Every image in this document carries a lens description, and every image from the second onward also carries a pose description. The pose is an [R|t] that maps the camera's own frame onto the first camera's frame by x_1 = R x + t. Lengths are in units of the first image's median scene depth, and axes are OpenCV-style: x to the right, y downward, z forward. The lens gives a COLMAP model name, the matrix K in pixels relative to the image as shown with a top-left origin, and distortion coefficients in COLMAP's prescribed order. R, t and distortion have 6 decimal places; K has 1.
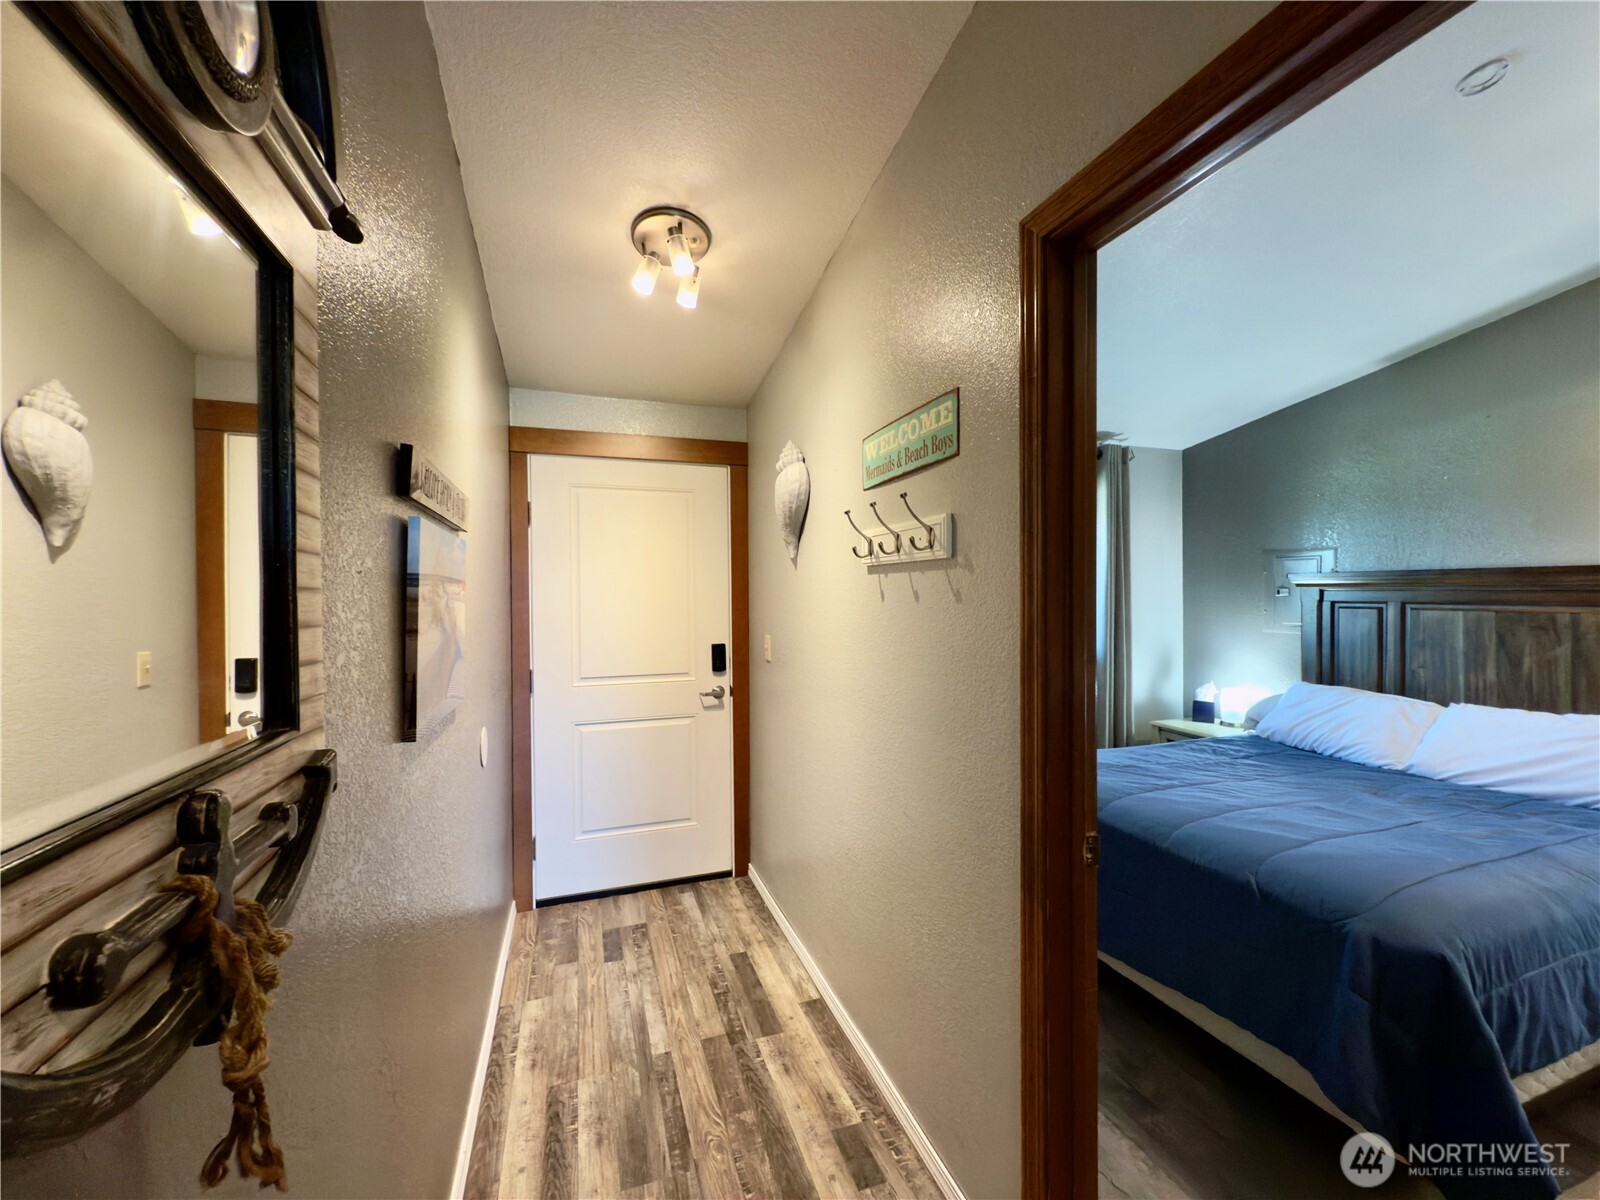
lens RADIAL K [[637.2, 0, 799.8], [0, 637.2, 599.0], [0, 0, 1]] dist [0.002487, -0.000643]
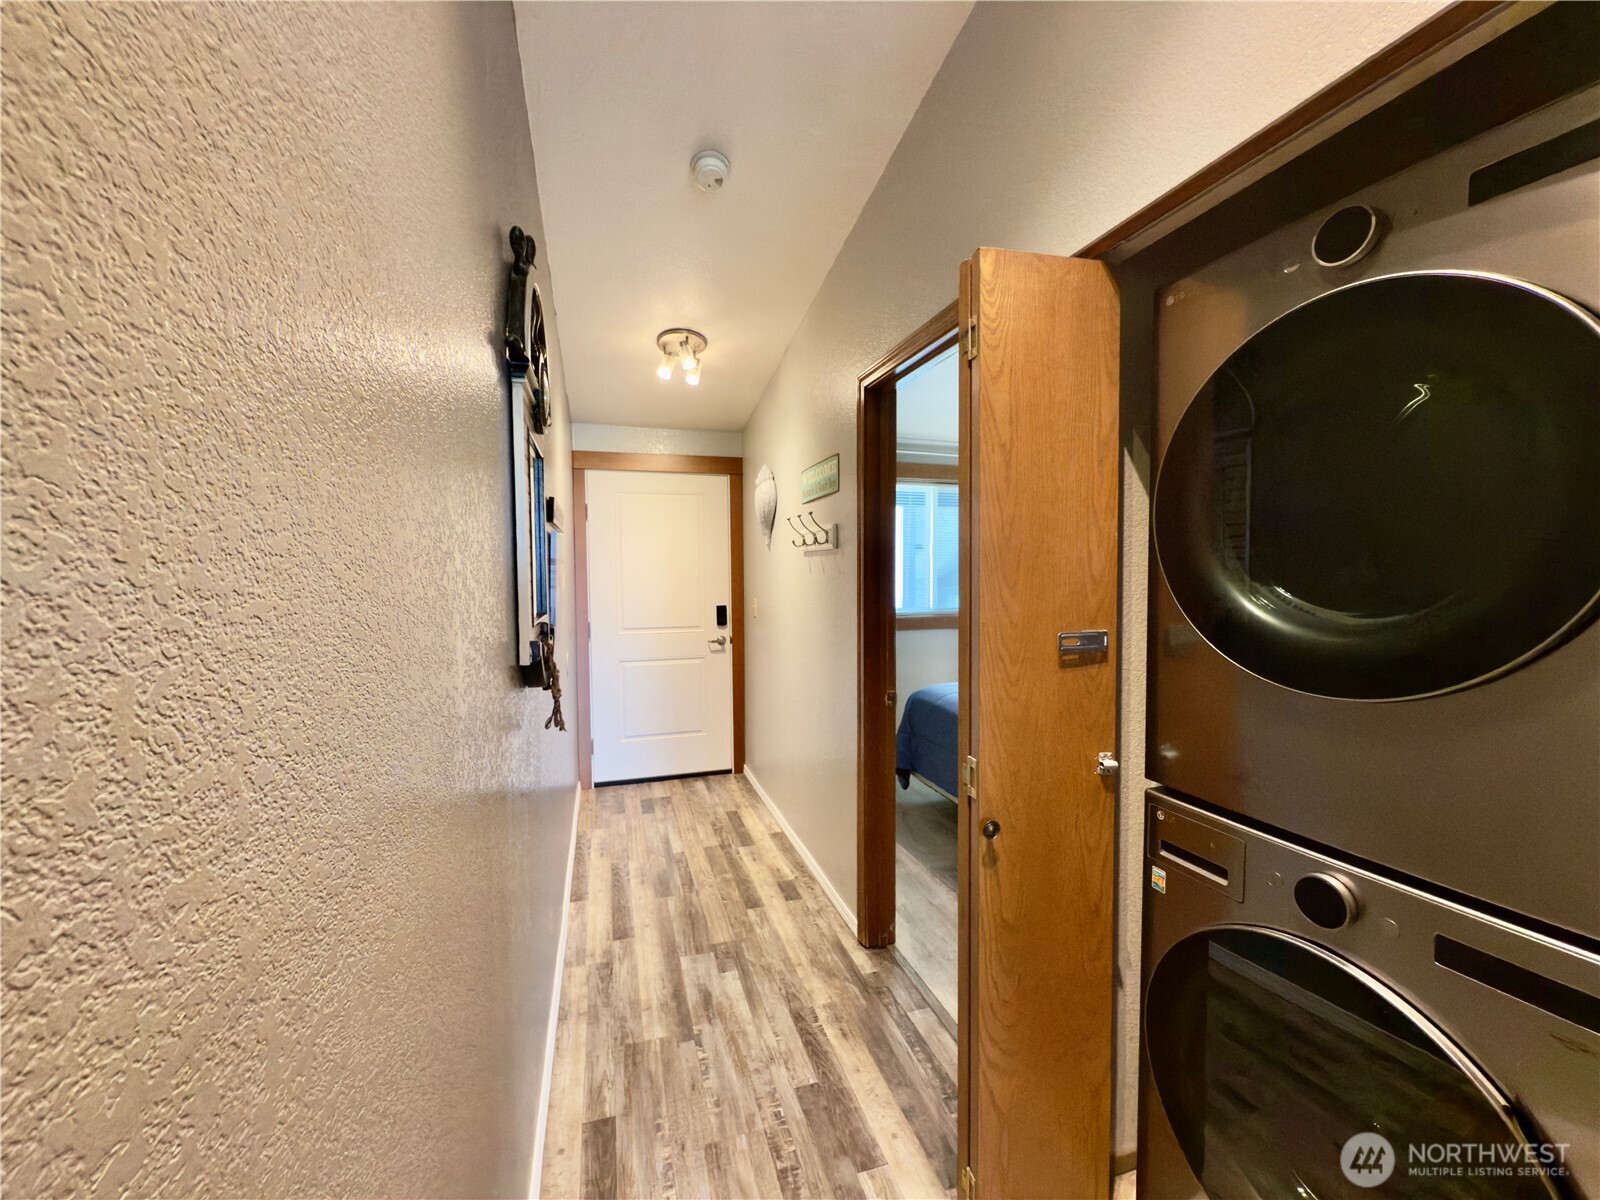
lens RADIAL K [[637.2, 0, 802.6], [0, 637.2, 599.2], [0, 0, 1]] dist [0.002487, -0.000643]
pose [[0.999340, 0.002745, -0.036228, 0.136304], [-0.001397, 0.999307, 0.037203, 0.006928], [0.036305, -0.037128, 0.998651, -0.513620]]
